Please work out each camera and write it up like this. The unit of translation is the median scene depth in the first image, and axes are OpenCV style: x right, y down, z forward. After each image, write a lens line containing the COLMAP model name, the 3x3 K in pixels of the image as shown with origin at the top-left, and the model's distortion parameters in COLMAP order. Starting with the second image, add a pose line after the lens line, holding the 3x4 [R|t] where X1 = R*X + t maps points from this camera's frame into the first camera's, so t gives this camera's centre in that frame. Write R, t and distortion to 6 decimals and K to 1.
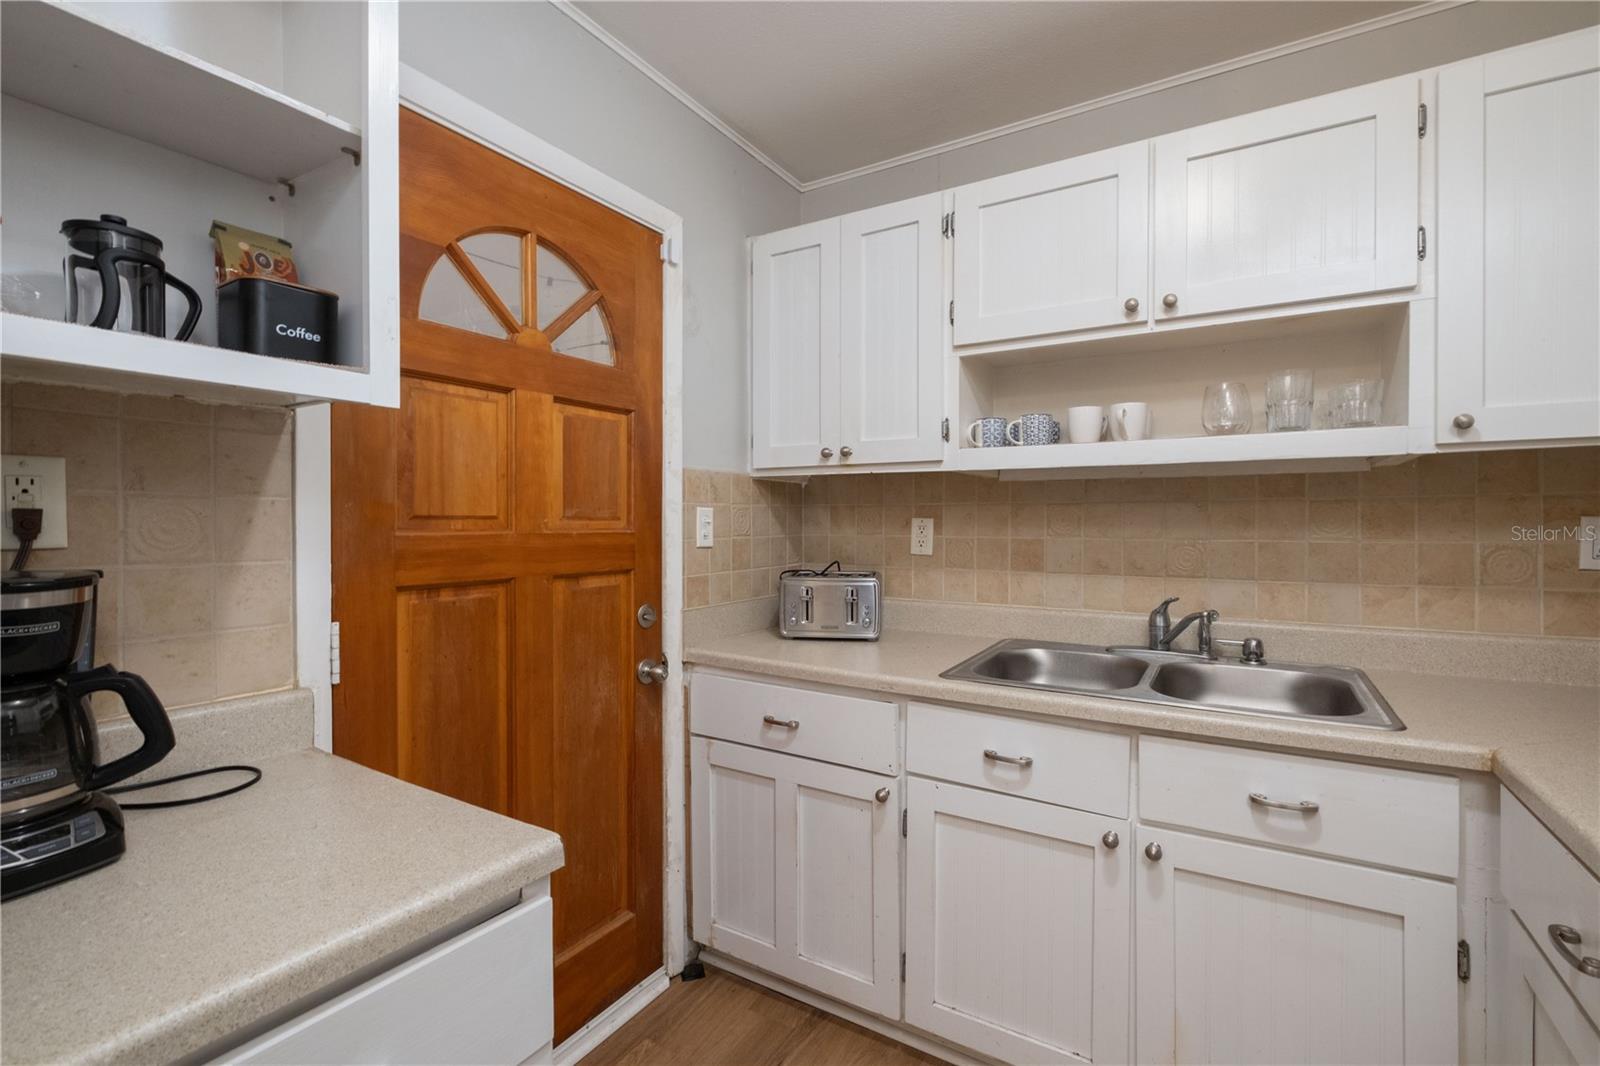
lens RADIAL K [[672.5, 0, 804.6], [0, 672.5, 526.2], [0, 0, 1]] dist [-0.002655, 0.000480]
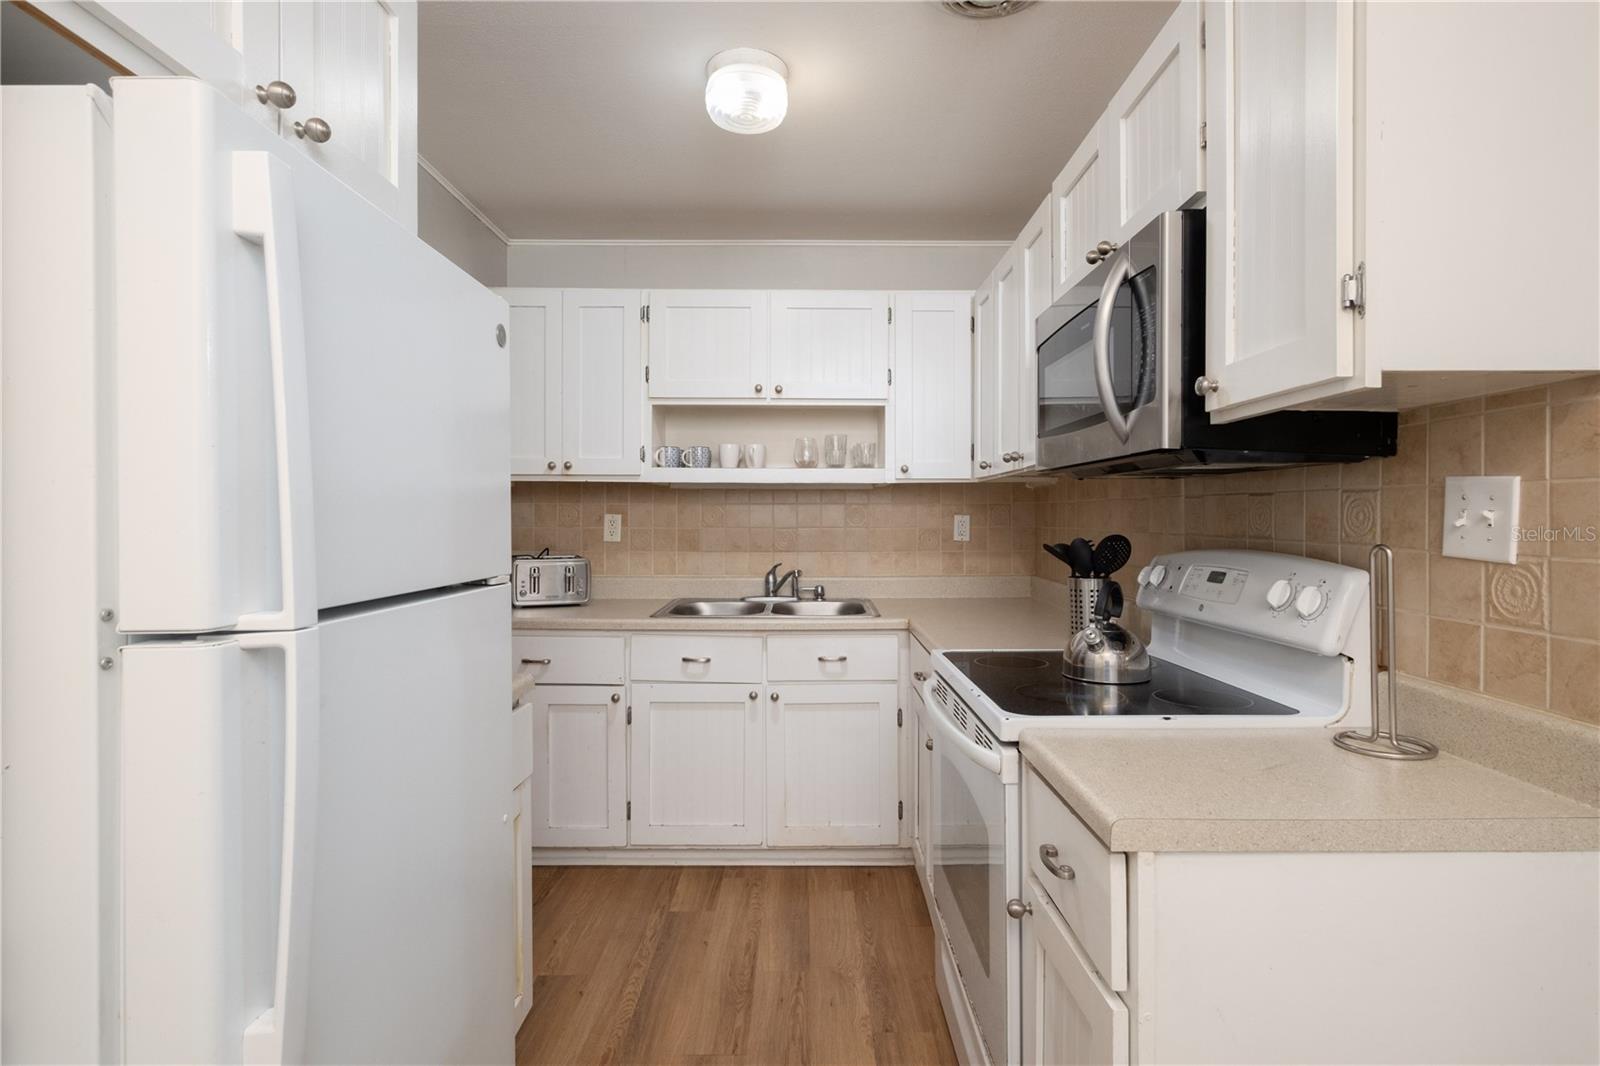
lens RADIAL K [[775.6, 0, 800.0], [0, 775.6, 533.0], [0, 0, 1]] dist [0.000185, 0.000005]
pose [[0.844545, -0.009915, 0.535393, -0.431579], [0.002669, 0.999894, 0.014307, 0.004945], [-0.535478, -0.010654, 0.844482, -0.642335]]
